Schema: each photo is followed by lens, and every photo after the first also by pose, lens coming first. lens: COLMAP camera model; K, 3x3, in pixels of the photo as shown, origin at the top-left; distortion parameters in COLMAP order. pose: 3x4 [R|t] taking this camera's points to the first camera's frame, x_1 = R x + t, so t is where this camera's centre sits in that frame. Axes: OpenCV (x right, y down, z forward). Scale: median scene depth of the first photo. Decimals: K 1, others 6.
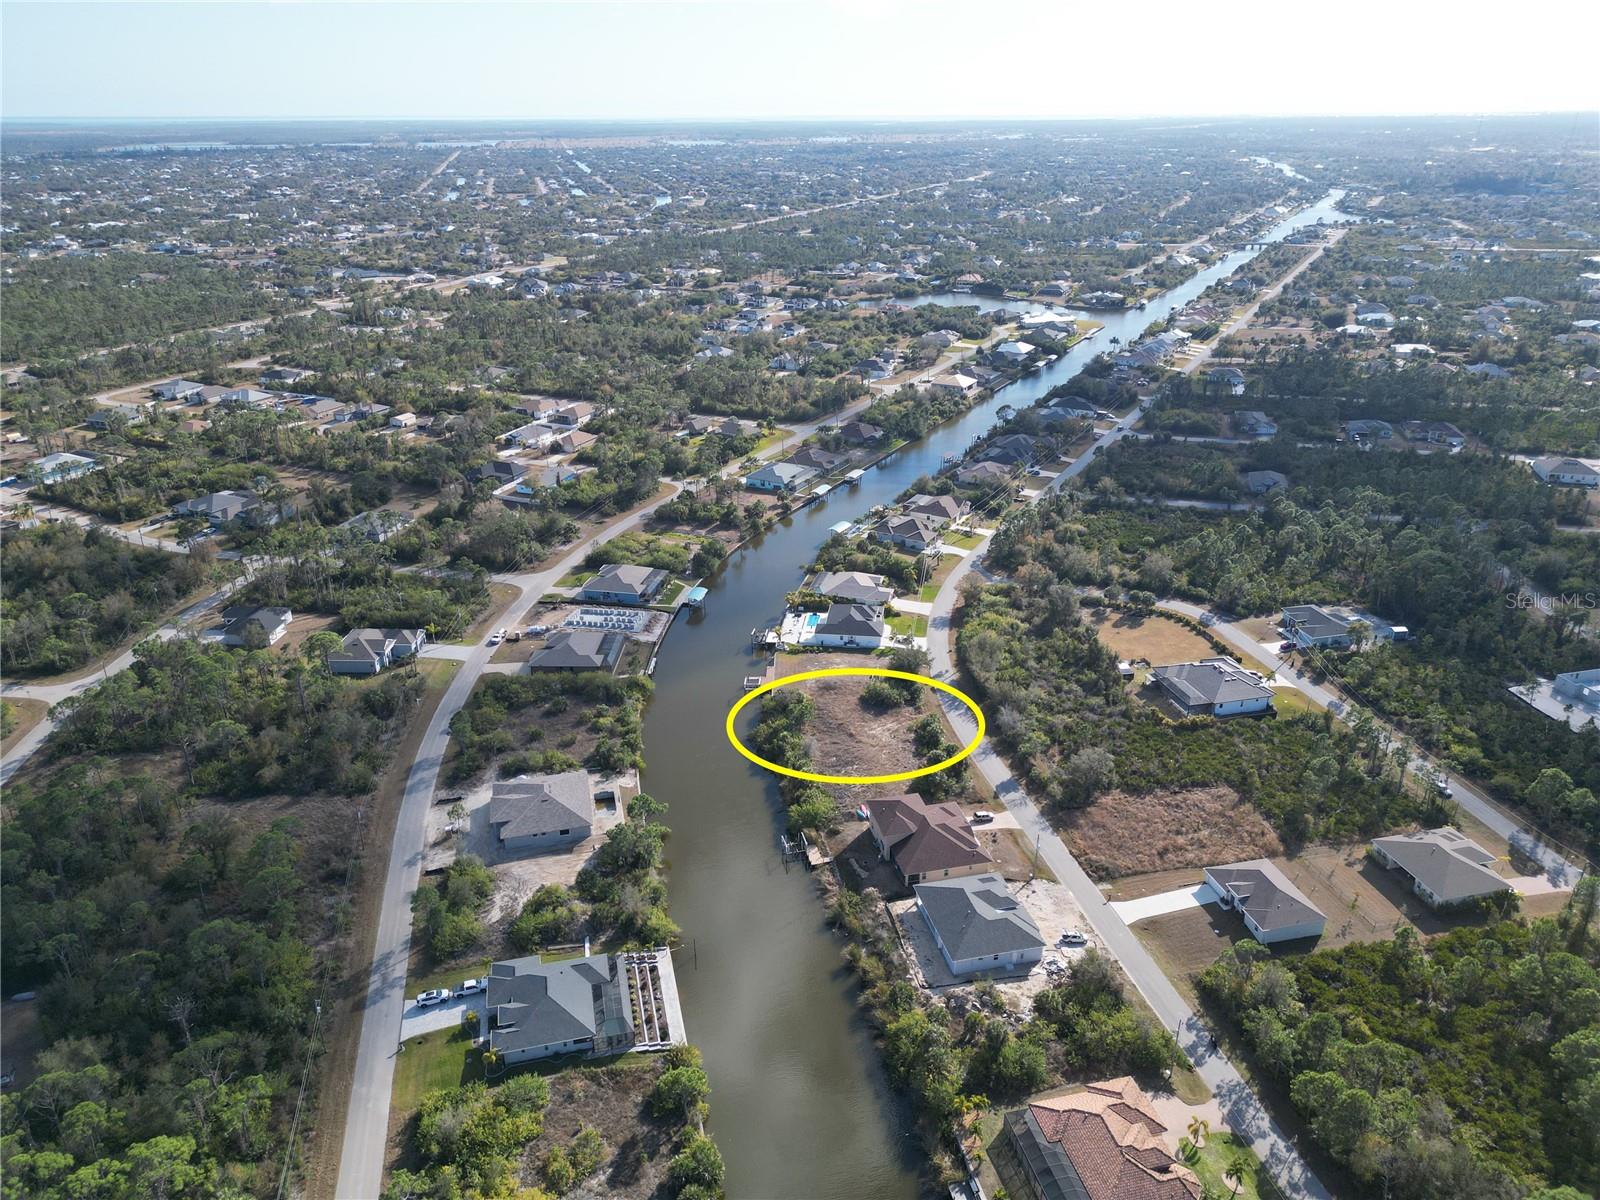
lens RADIAL K [[1119.6, 0, 790.8], [0, 1119.6, 601.5], [0, 0, 1]] dist [0.058560, -0.044147]
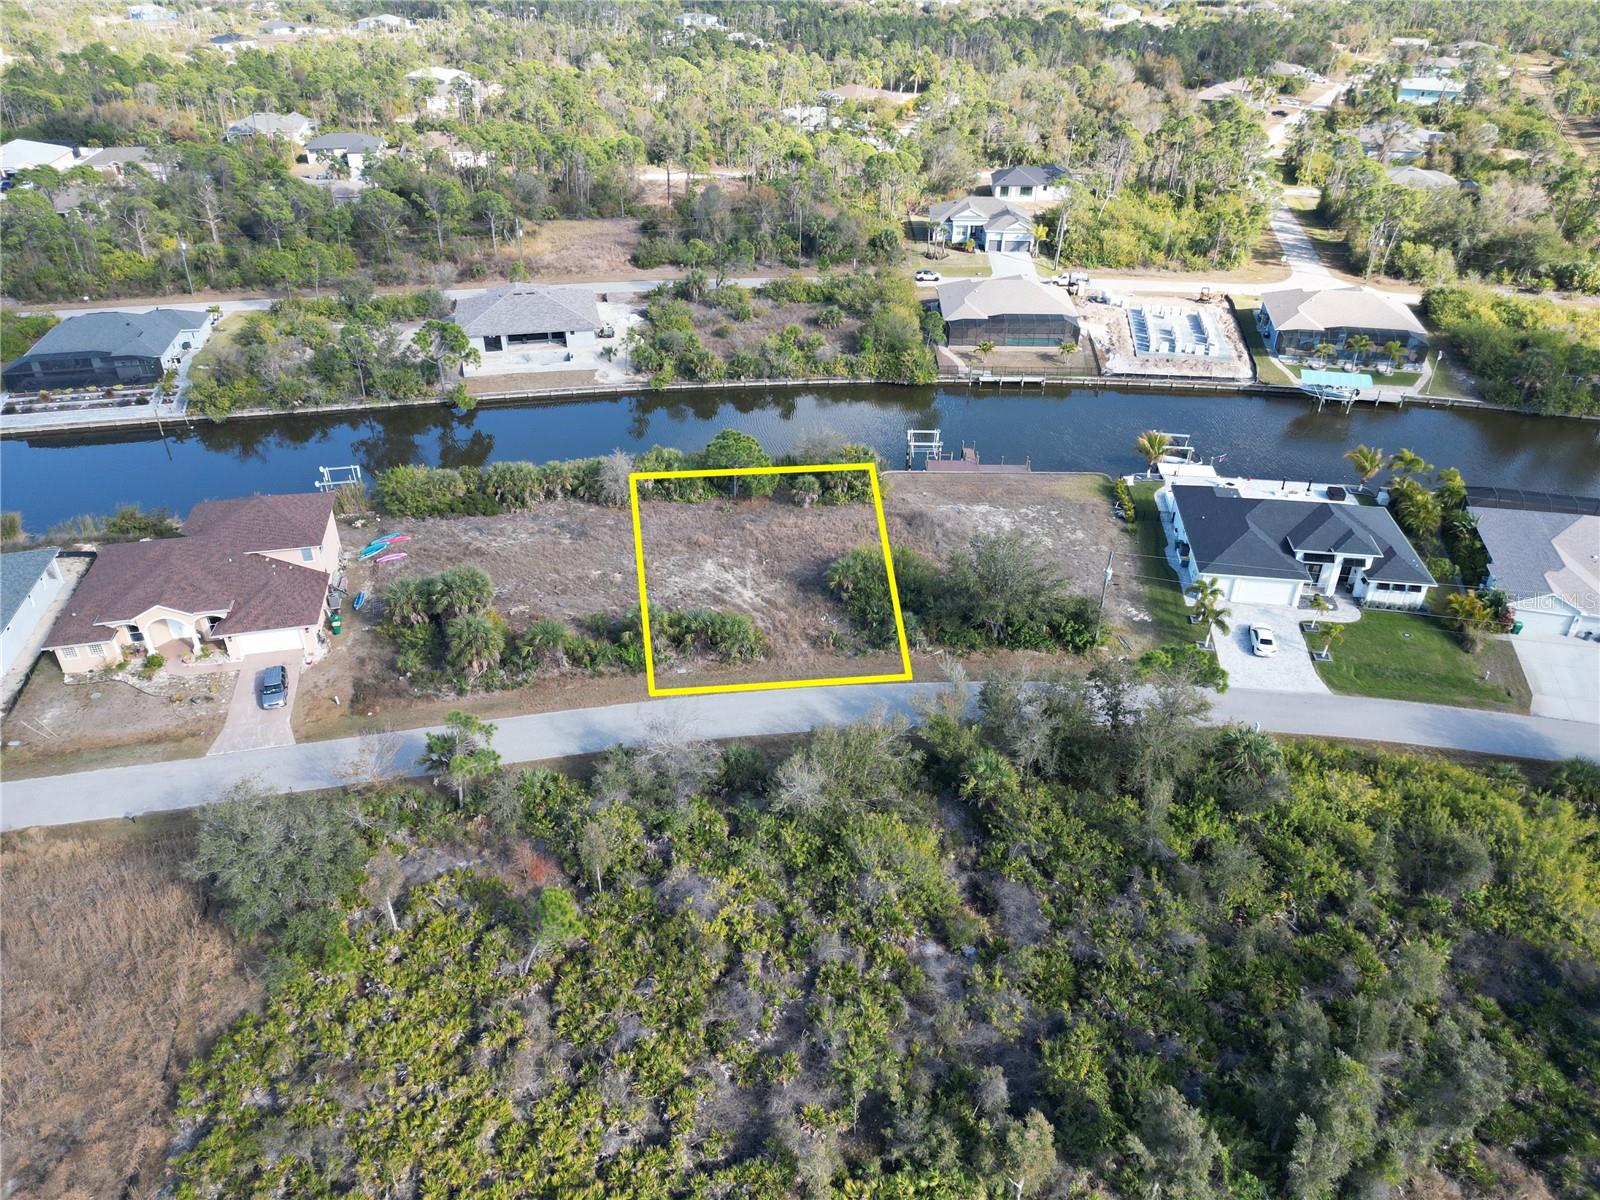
lens RADIAL K [[1119.6, 0, 790.8], [0, 1119.6, 601.5], [0, 0, 1]] dist [0.058560, -0.044147]
pose [[-0.010778, 0.532998, -0.846048, 0.487138], [-0.404623, 0.771408, 0.491131, -0.100676], [0.914420, 0.347624, 0.207349, 1.054052]]
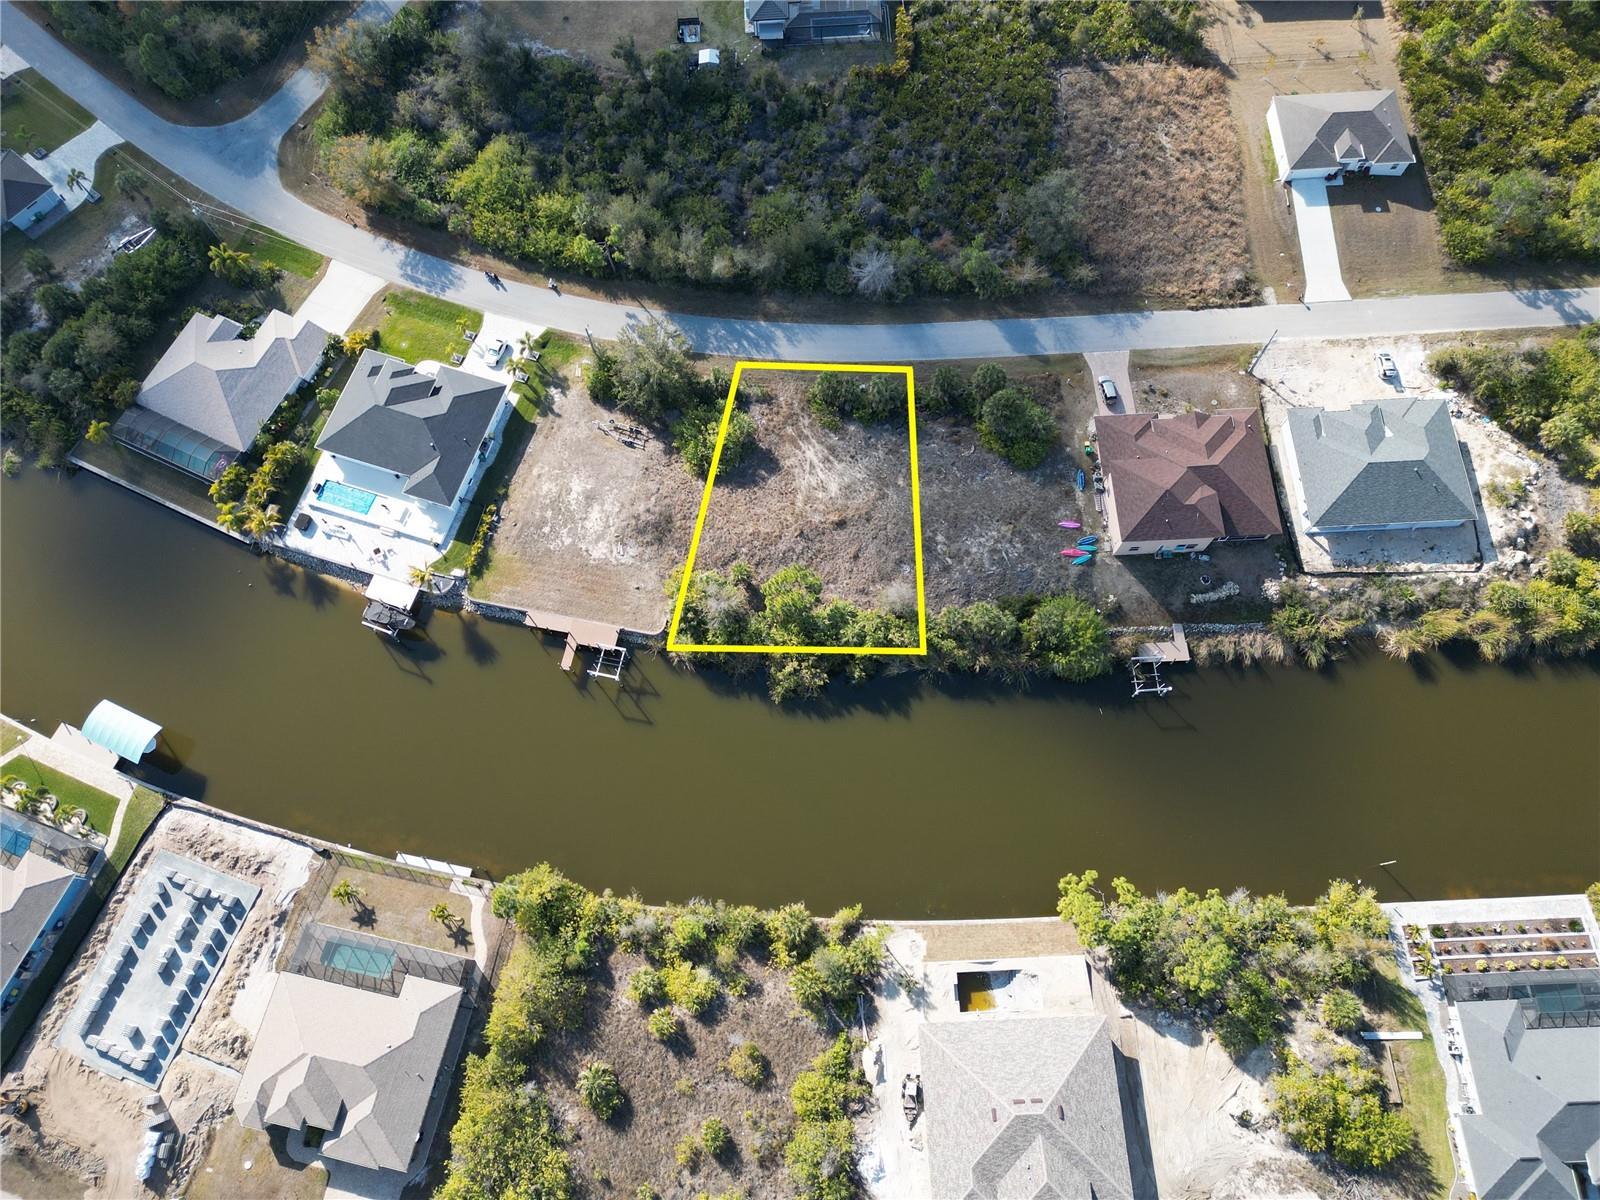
lens RADIAL K [[1119.6, 0, 790.8], [0, 1119.6, 601.5], [0, 0, 1]] dist [0.058560, -0.044147]
pose [[0.177591, -0.924027, 0.338578, -0.194165], [0.406958, 0.382207, 0.829640, -0.375799], [-0.896017, -0.009549, 0.443917, 0.858496]]
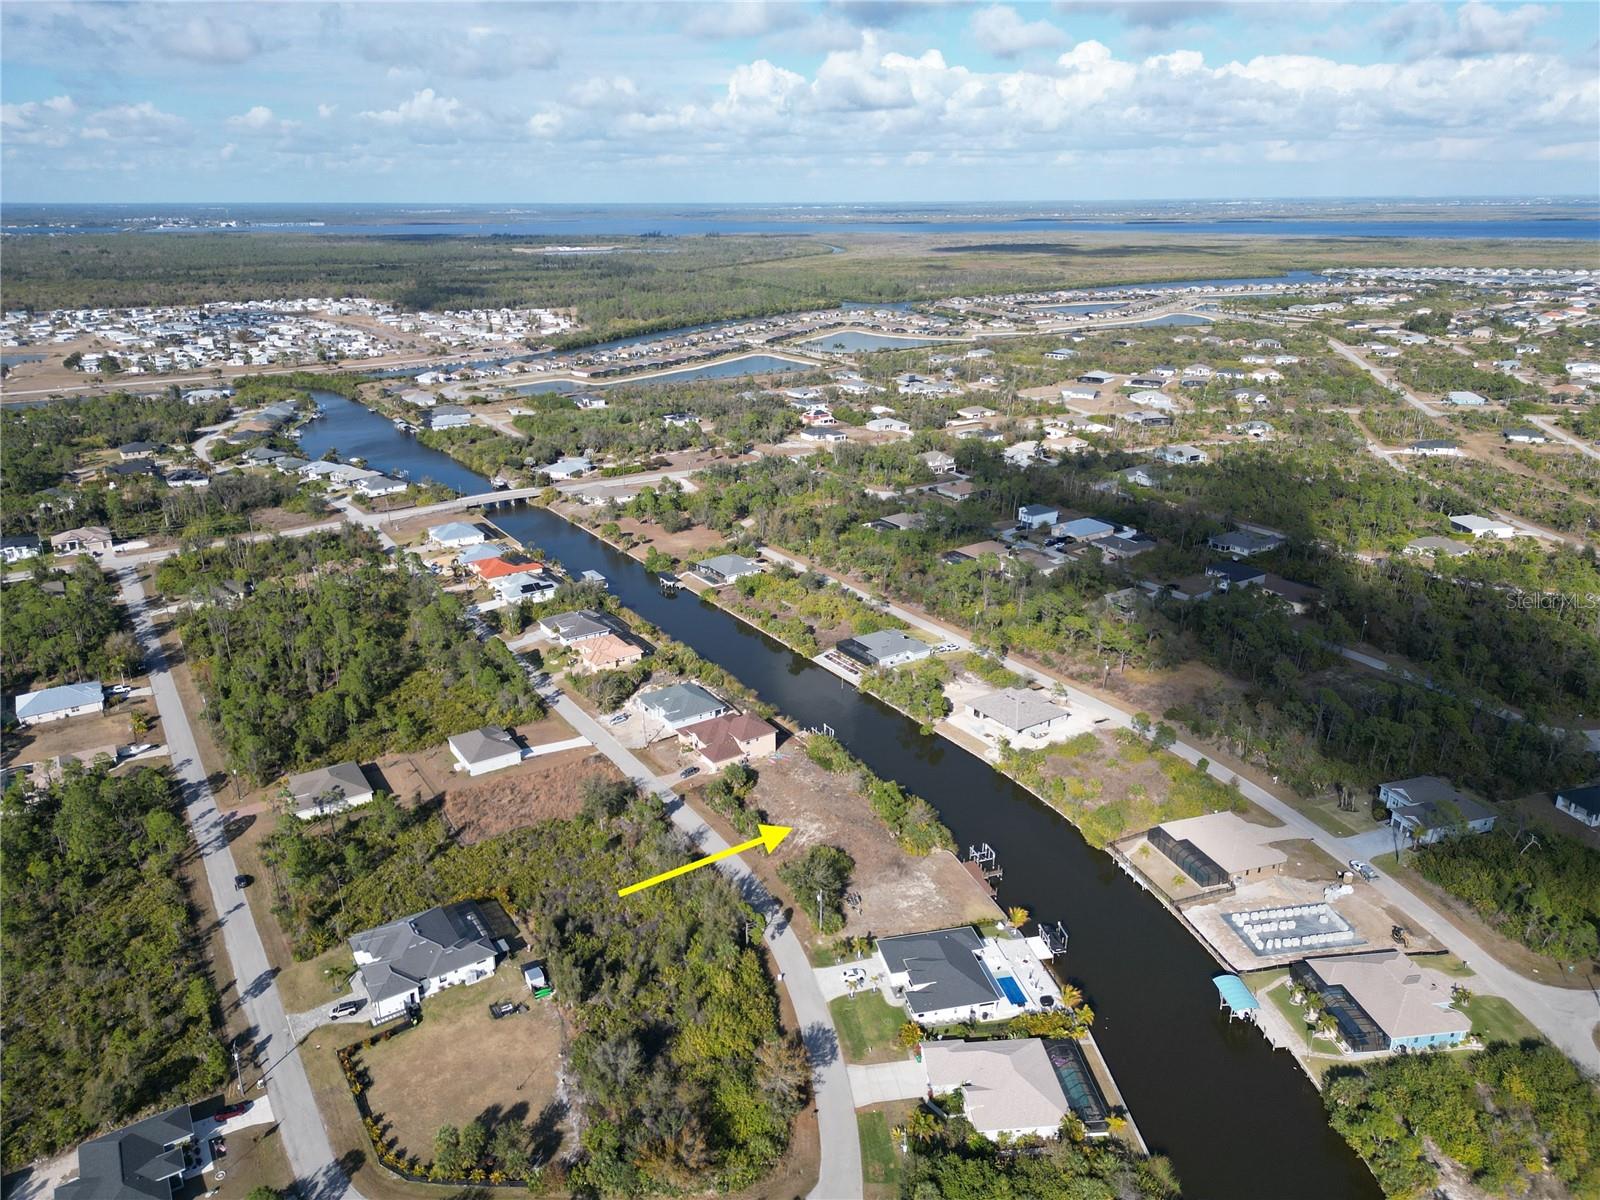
lens RADIAL K [[1119.6, 0, 790.8], [0, 1119.6, 601.5], [0, 0, 1]] dist [0.058560, -0.044147]
pose [[-0.939084, 0.129895, -0.318195, 0.418176], [-0.126868, 0.729424, 0.672194, -0.740380], [0.319414, 0.671615, -0.668511, 1.679749]]
